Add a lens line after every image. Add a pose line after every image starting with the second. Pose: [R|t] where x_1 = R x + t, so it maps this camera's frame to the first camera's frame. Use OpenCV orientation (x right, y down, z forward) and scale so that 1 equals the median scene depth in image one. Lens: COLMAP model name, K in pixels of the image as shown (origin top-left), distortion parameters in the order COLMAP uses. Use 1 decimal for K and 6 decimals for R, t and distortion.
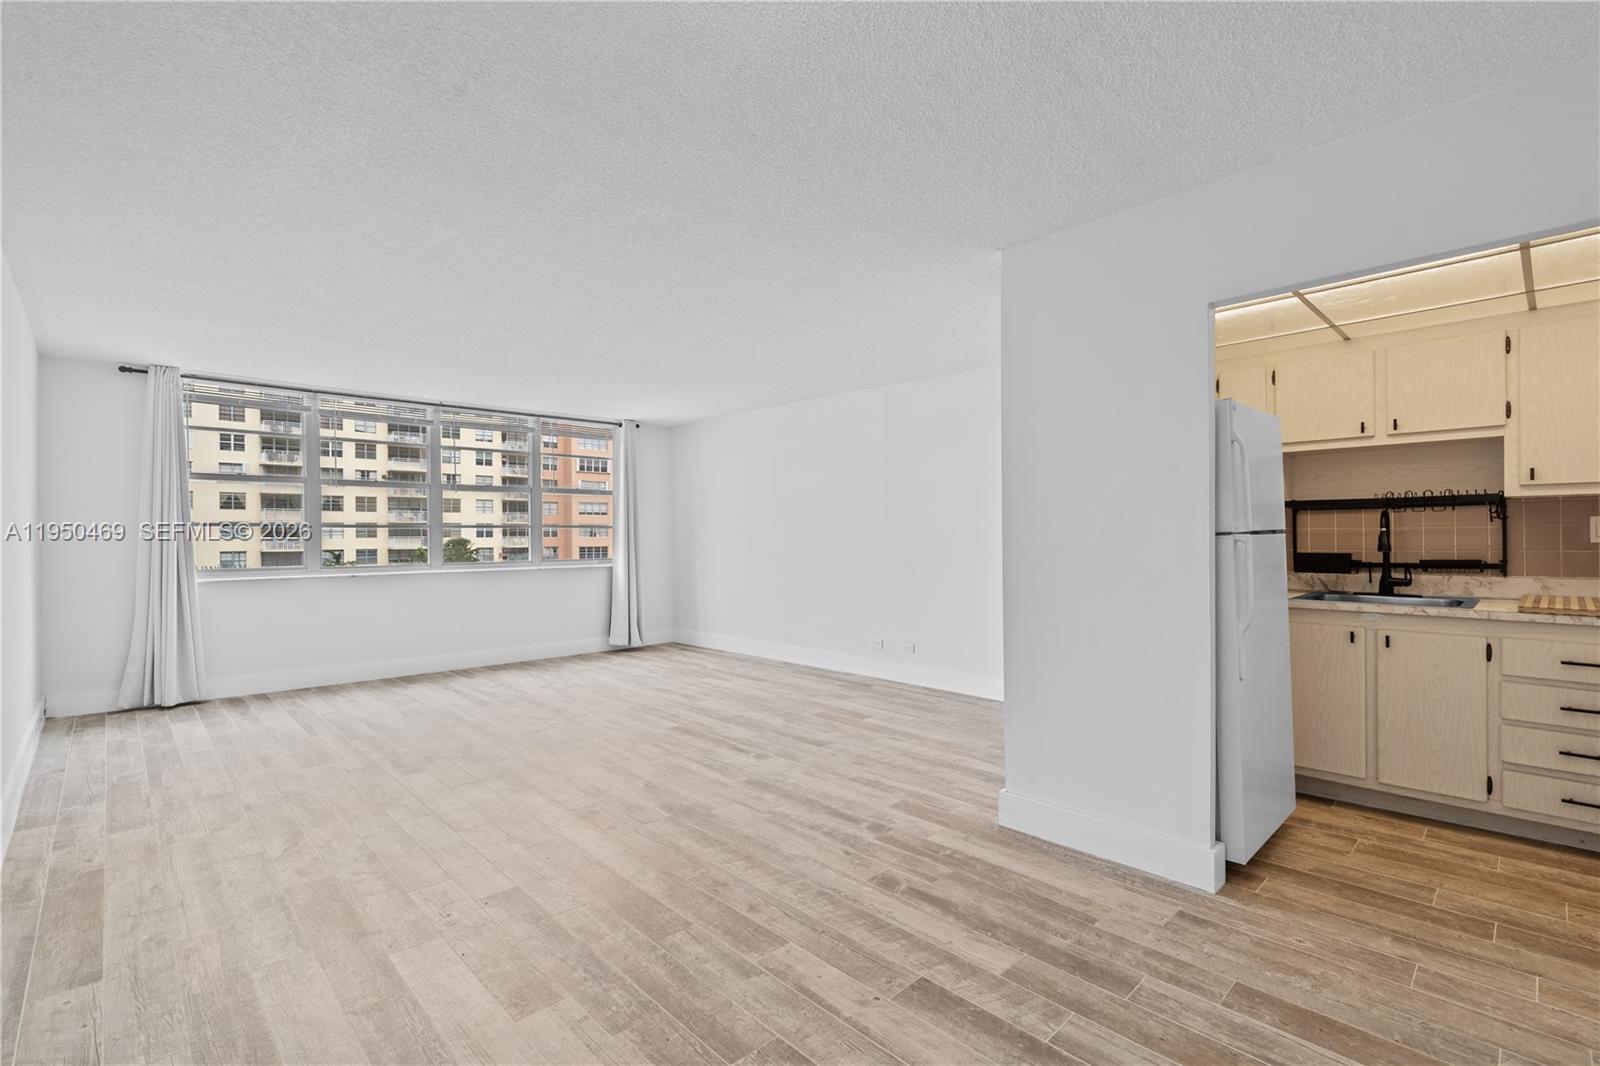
lens RADIAL K [[721.6, 0, 806.2], [0, 721.6, 538.4], [0, 0, 1]] dist [-0.006335, 0.002000]
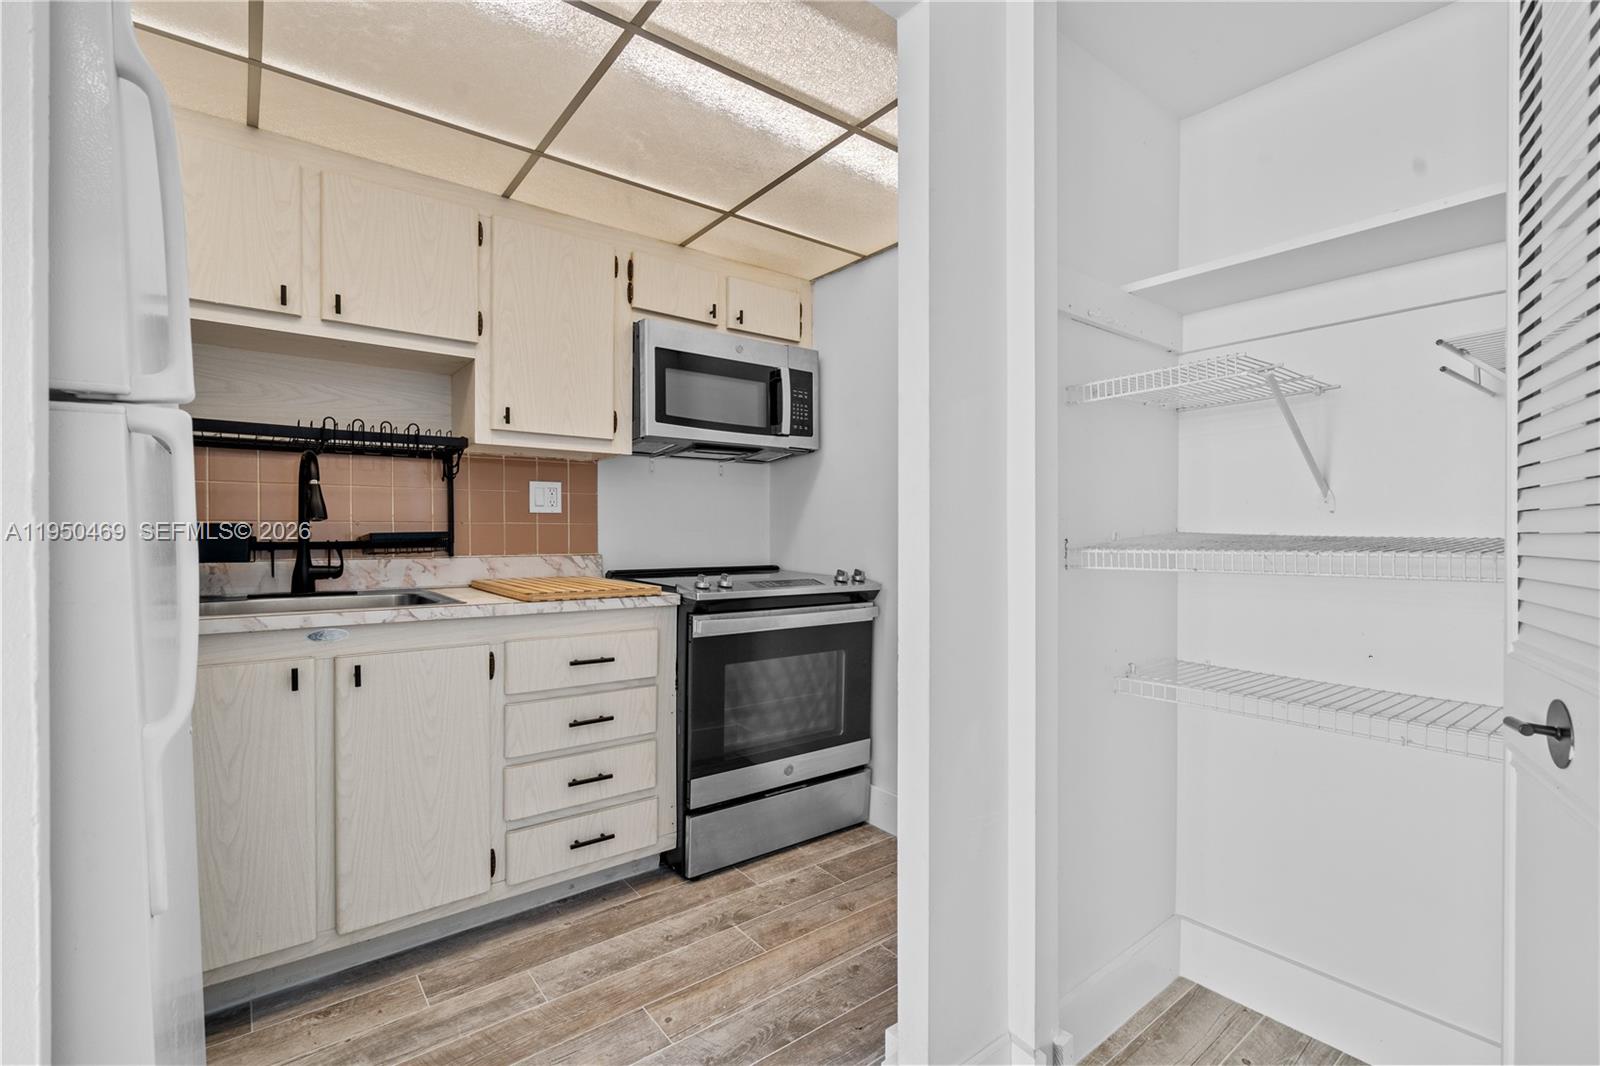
lens RADIAL K [[721.6, 0, 806.2], [0, 721.6, 538.4], [0, 0, 1]] dist [-0.006335, 0.002000]
pose [[0.102692, 0.002103, 0.994711, 0.280932], [0.002897, 0.999993, -0.002413, 0.038125], [-0.994709, 0.003130, 0.102685, 0.578488]]
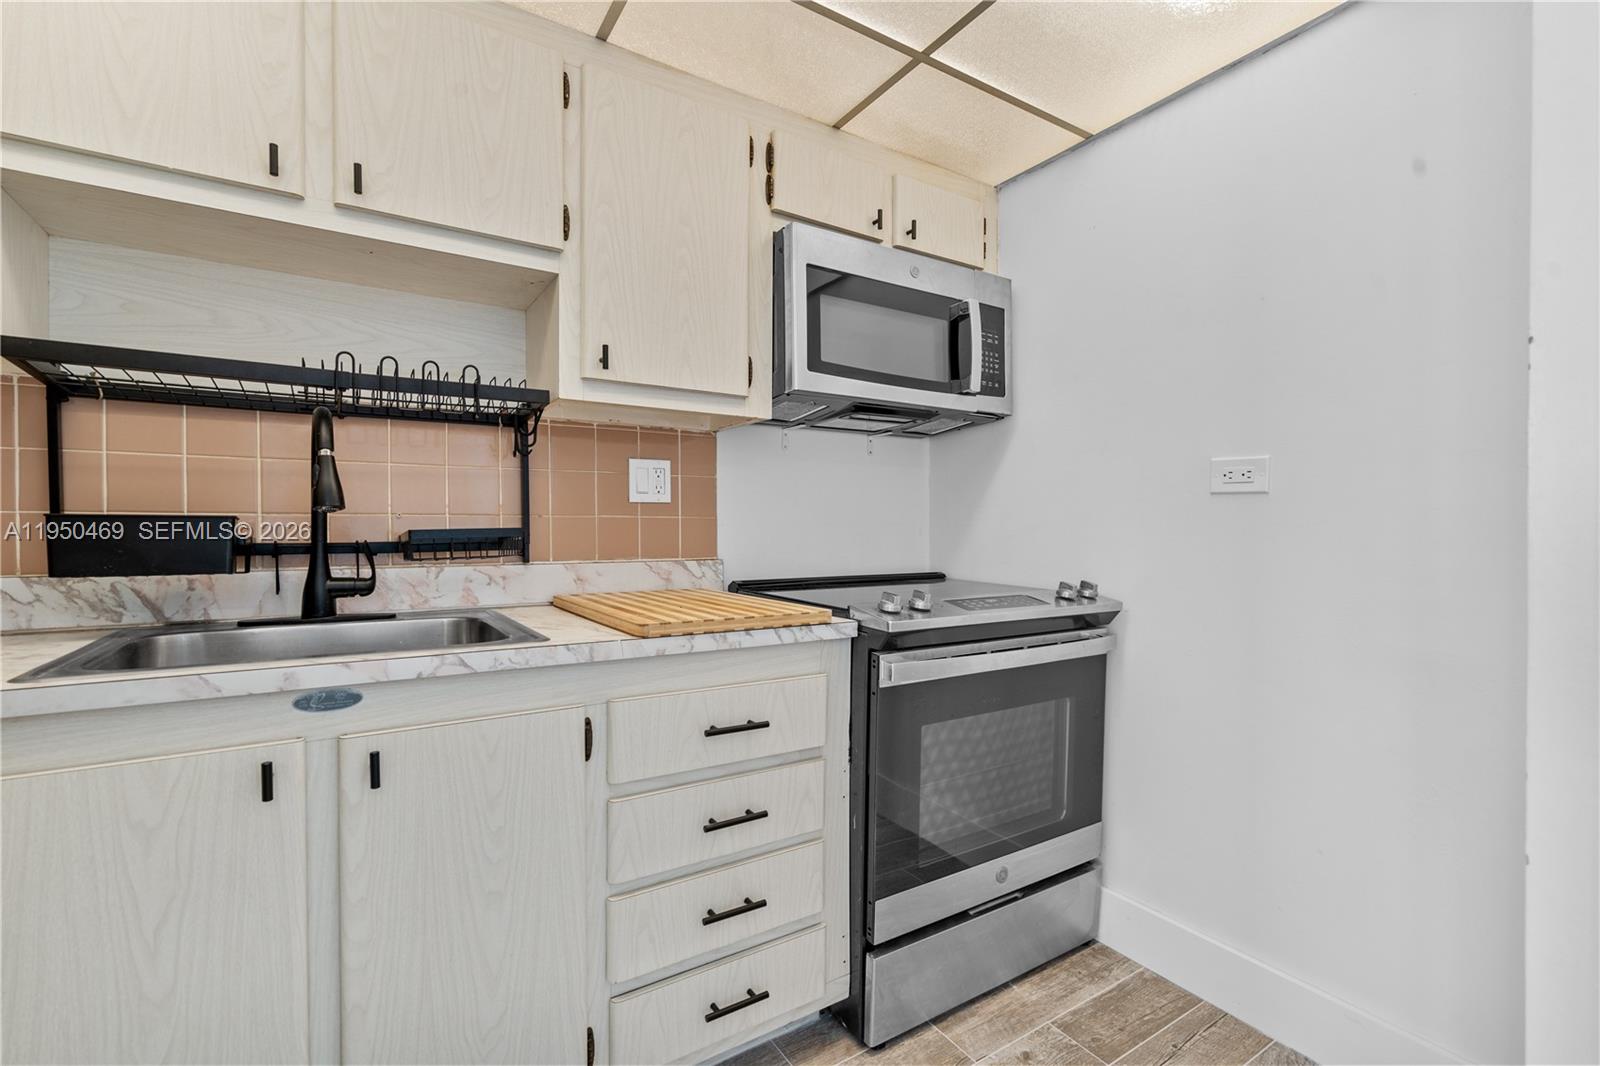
lens RADIAL K [[721.6, 0, 806.2], [0, 721.6, 538.4], [0, 0, 1]] dist [-0.006335, 0.002000]
pose [[0.189406, -0.001306, 0.981898, 0.504916], [0.003783, 0.999993, 0.000600, 0.036305], [-0.981891, 0.003601, 0.189410, 0.718773]]
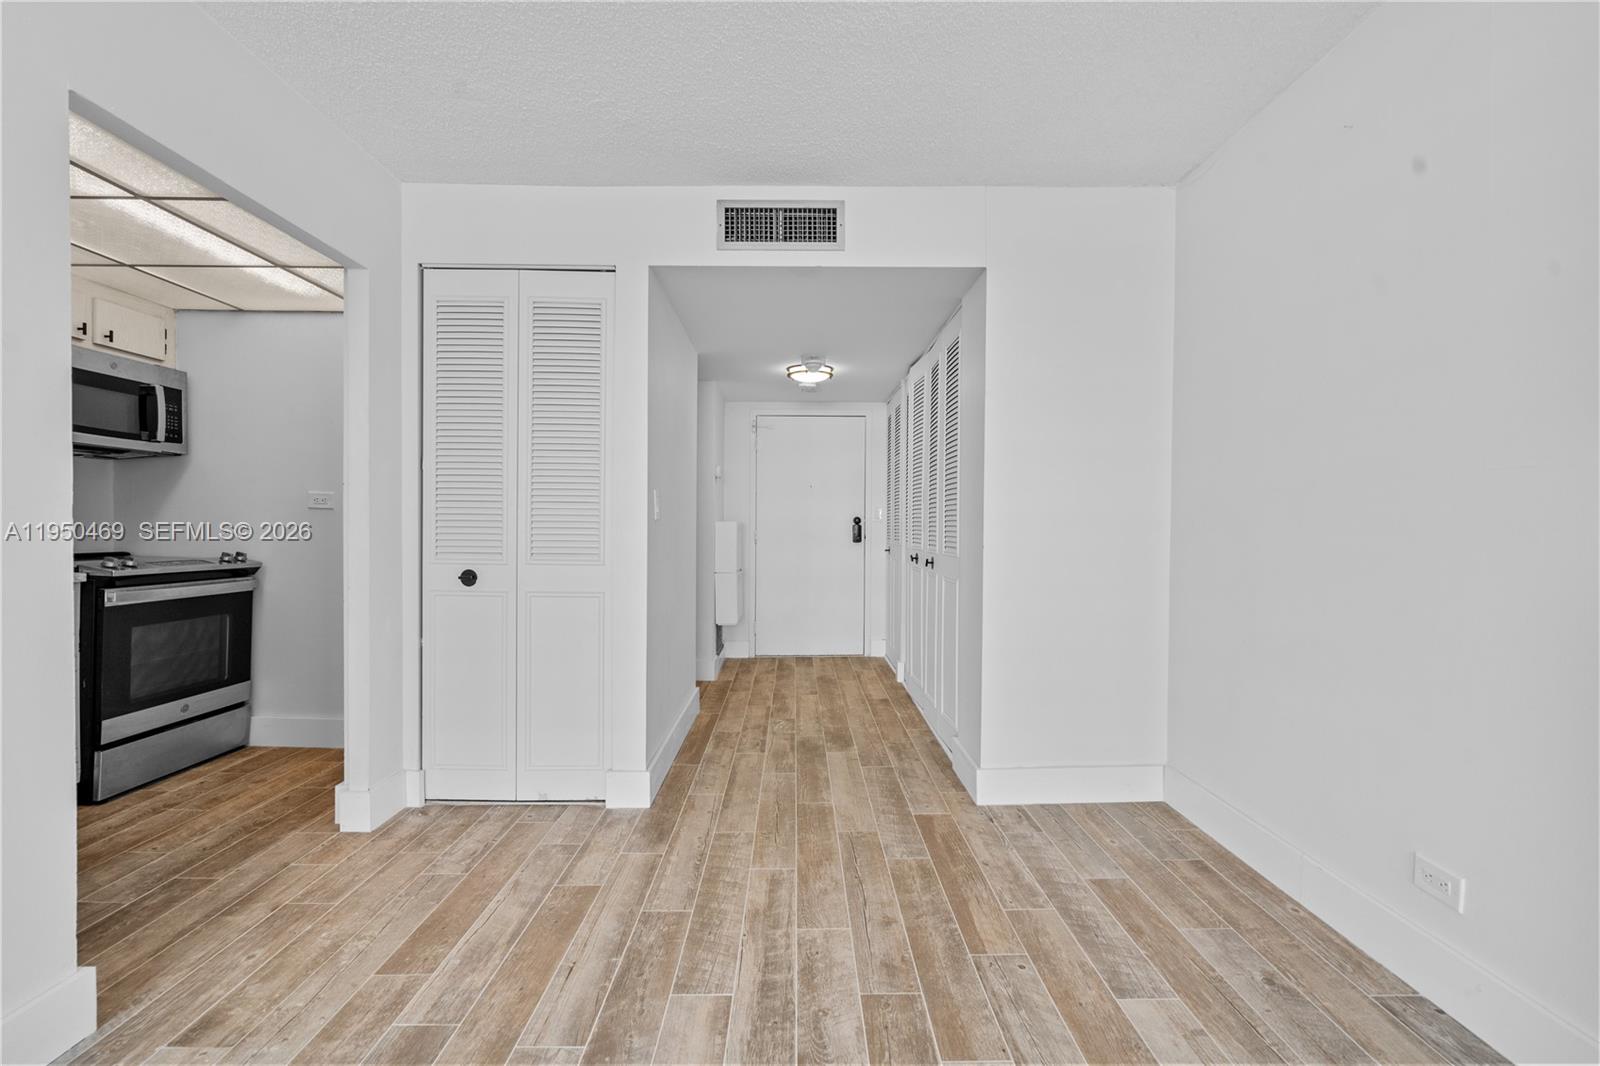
lens RADIAL K [[721.6, 0, 806.2], [0, 721.6, 538.4], [0, 0, 1]] dist [-0.006335, 0.002000]
pose [[-0.728168, -0.007813, 0.685355, -0.256870], [0.000139, 0.999933, 0.011548, 0.039529], [-0.685399, 0.008504, -0.728118, 0.812120]]
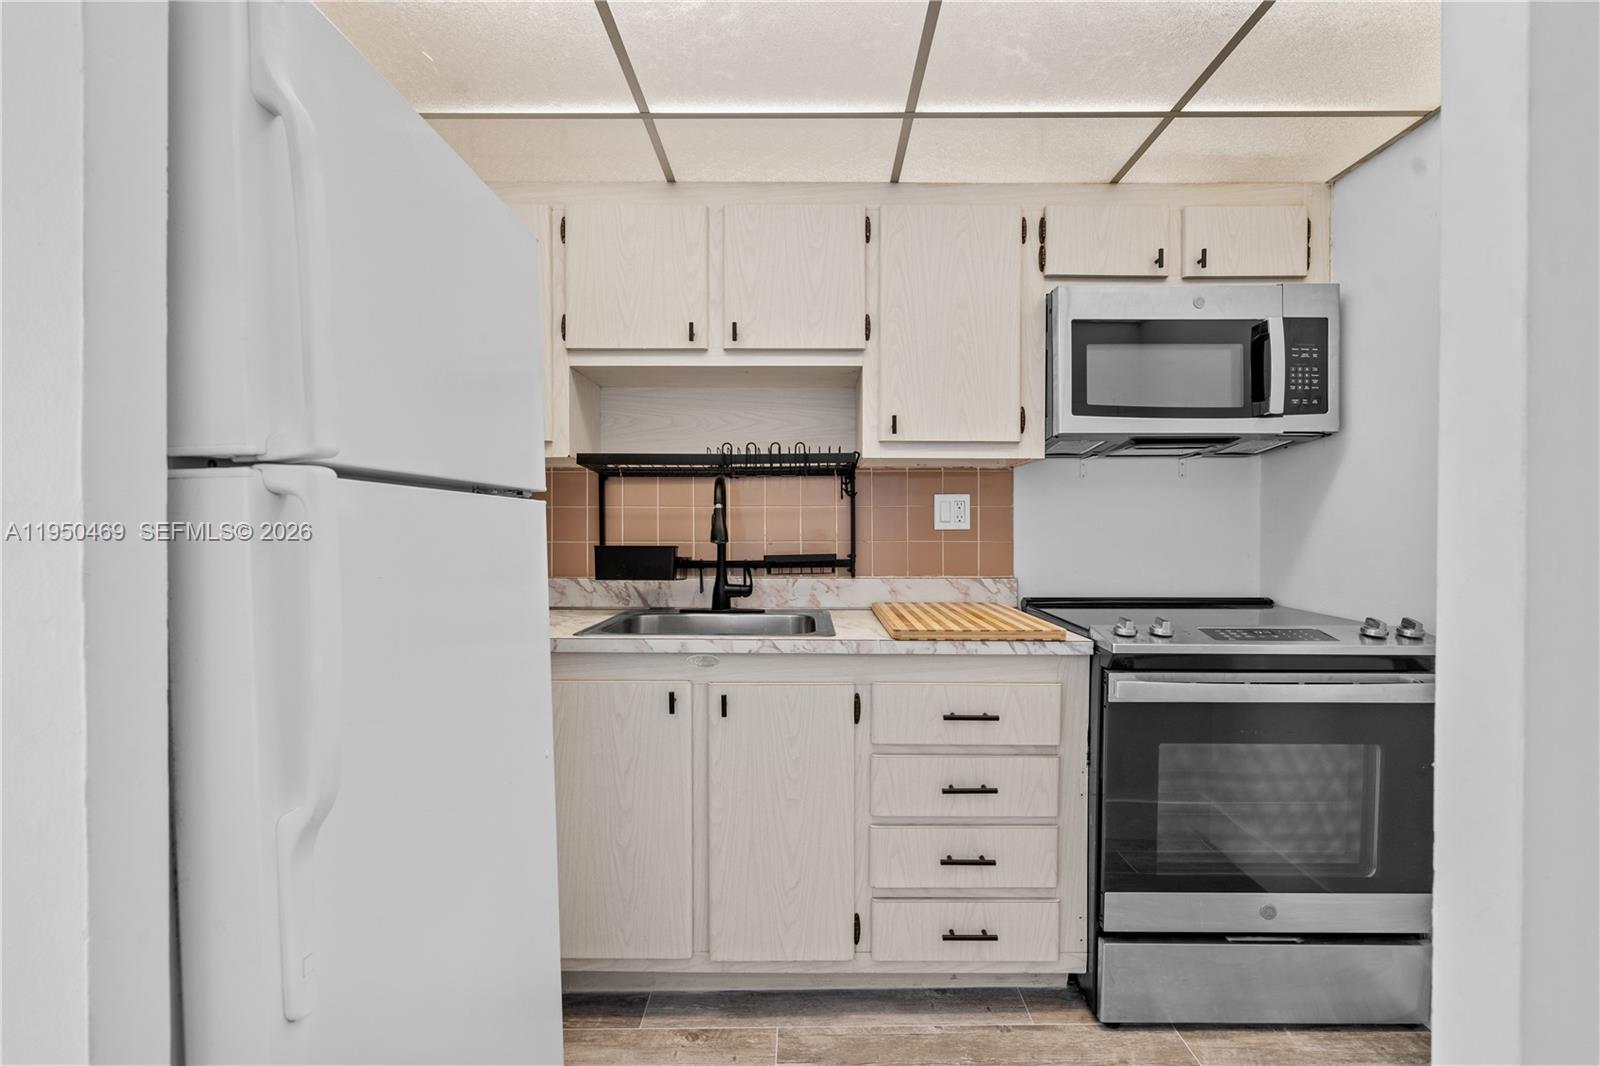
lens RADIAL K [[721.6, 0, 806.2], [0, 721.6, 538.4], [0, 0, 1]] dist [-0.006335, 0.002000]
pose [[0.696540, 0.002728, 0.717513, 0.443591], [-0.003714, 0.999993, -0.000197, 0.015531], [-0.717508, -0.002527, 0.696545, 0.555279]]
